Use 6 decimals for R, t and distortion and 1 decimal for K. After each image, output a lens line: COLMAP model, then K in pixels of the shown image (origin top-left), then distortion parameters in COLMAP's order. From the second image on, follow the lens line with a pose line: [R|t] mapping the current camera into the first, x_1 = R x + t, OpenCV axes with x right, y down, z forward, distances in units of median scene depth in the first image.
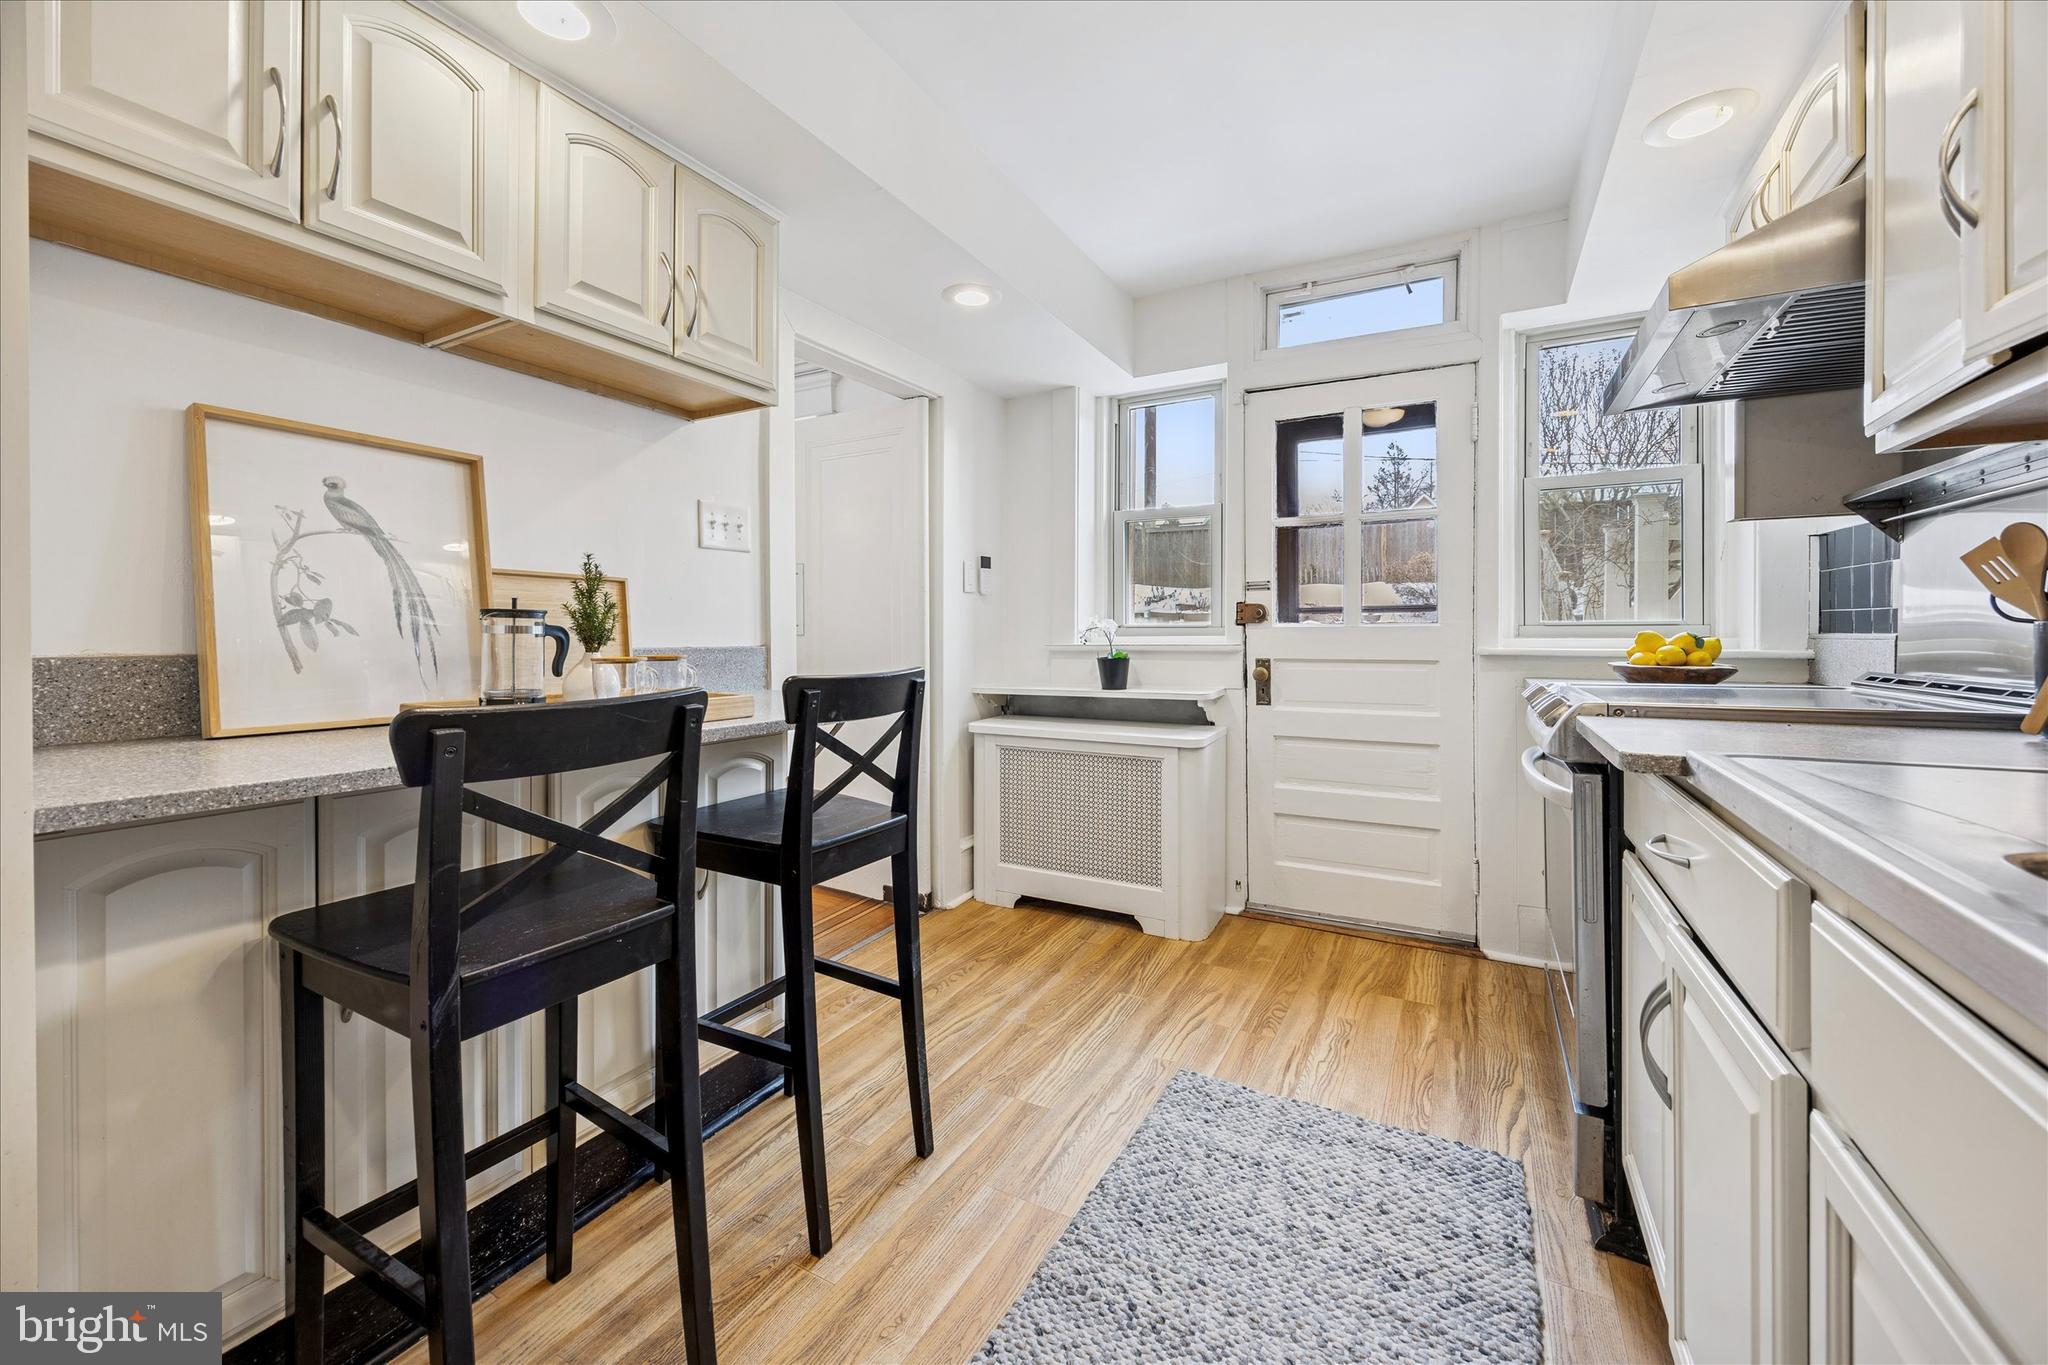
lens RADIAL K [[800.3, 0, 1034.8], [0, 800.3, 632.7], [0, 0, 1]] dist [-0.001172, -0.000513]
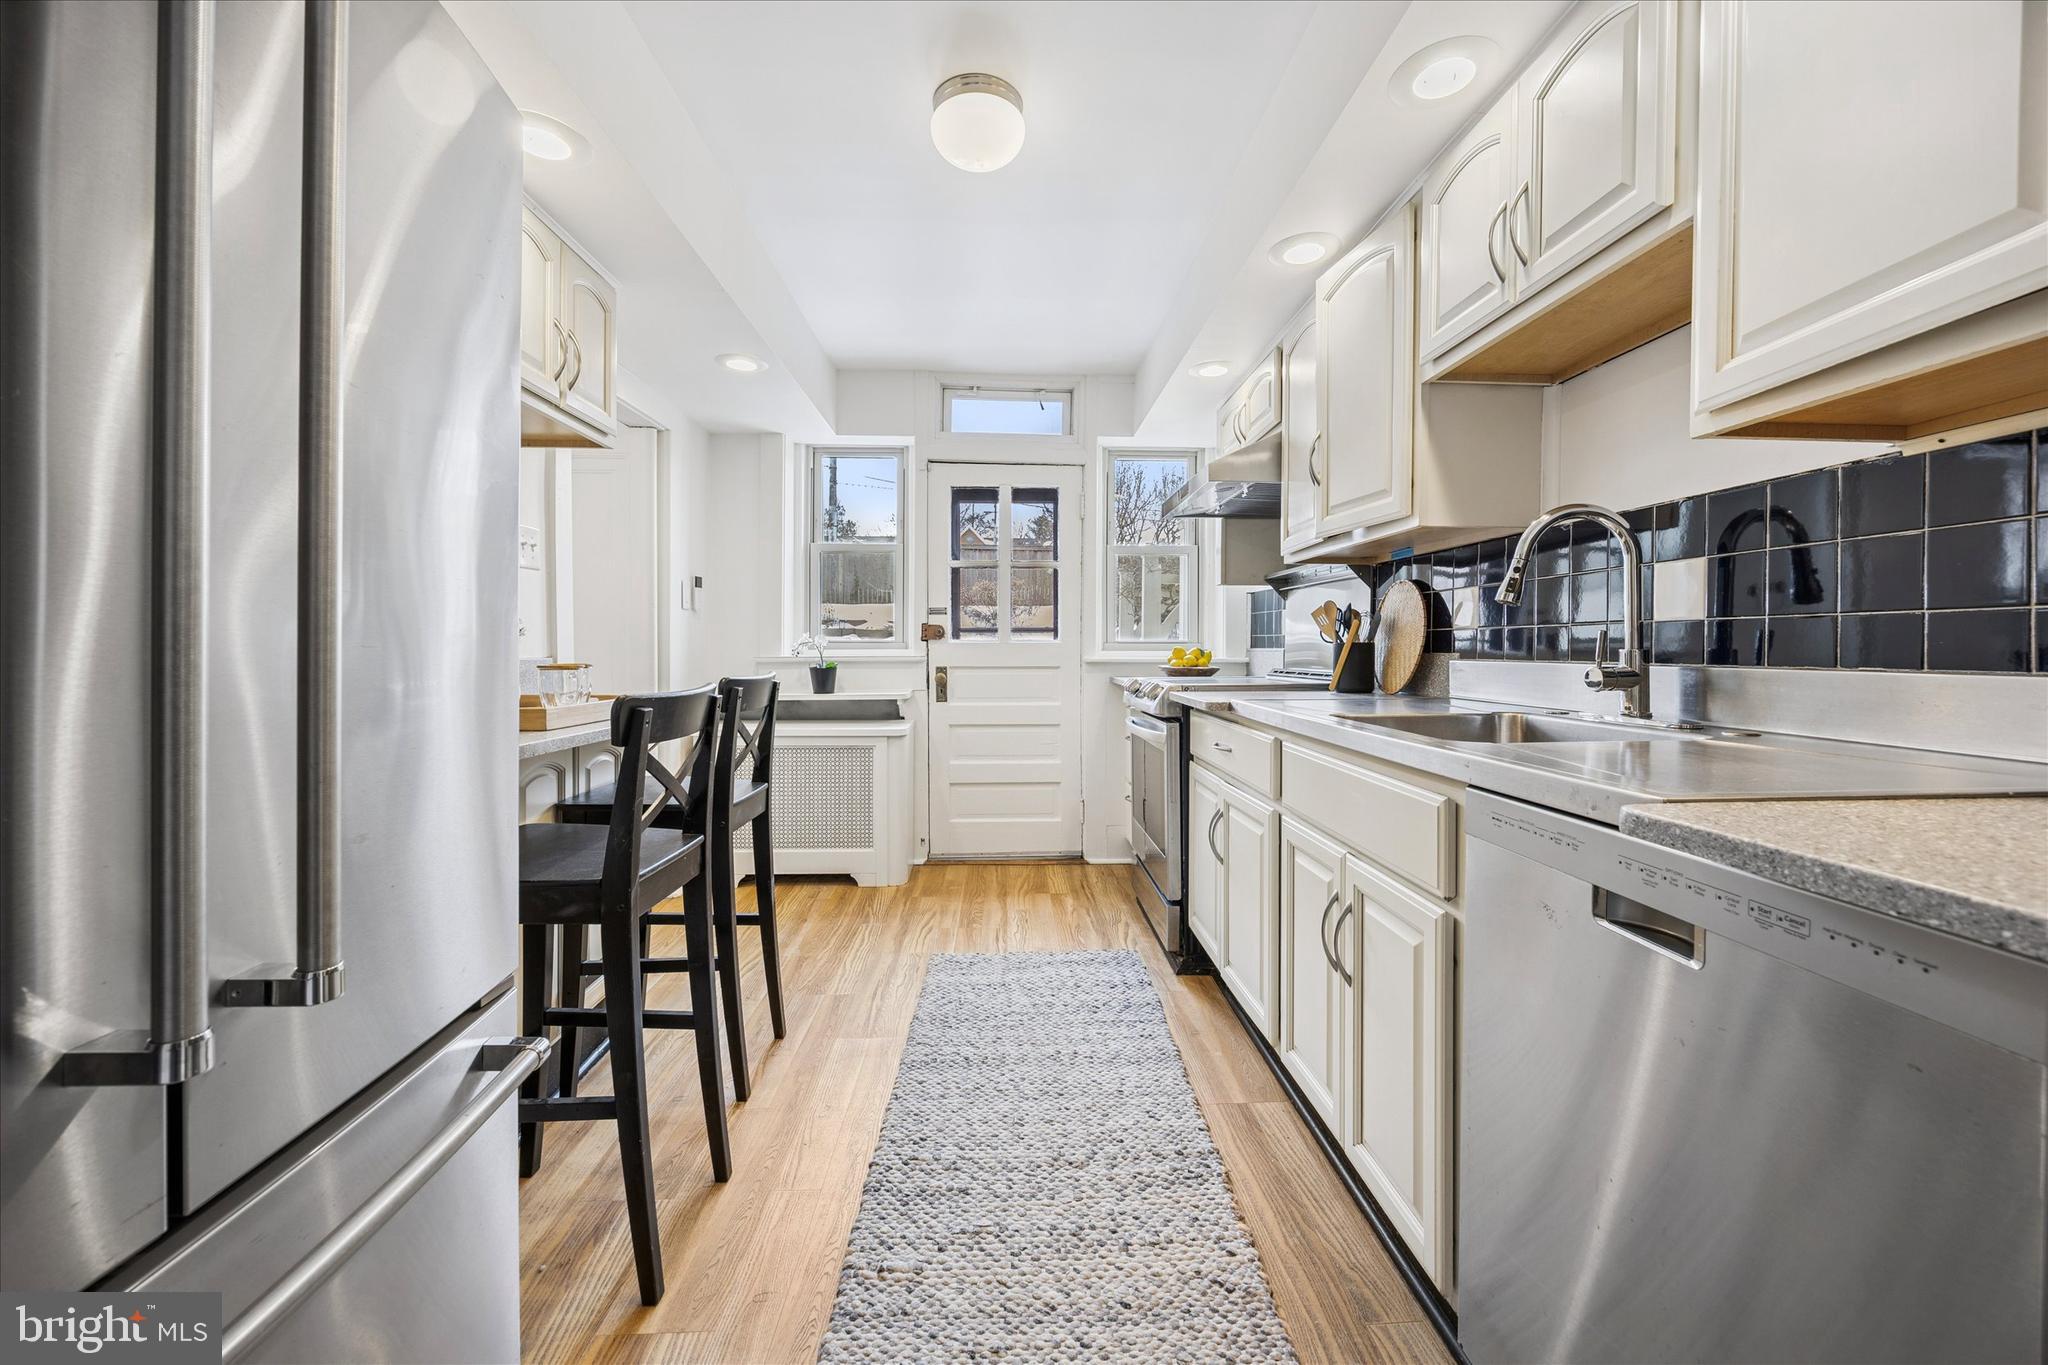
lens RADIAL K [[800.3, 0, 1047.3], [0, 800.3, 651.8], [0, 0, 1]] dist [-0.001172, -0.000513]
pose [[0.847627, -0.000098, 0.530593, -0.329424], [-0.002766, 0.999986, 0.004604, 0.001935], [-0.530586, -0.005370, 0.847614, -0.255510]]
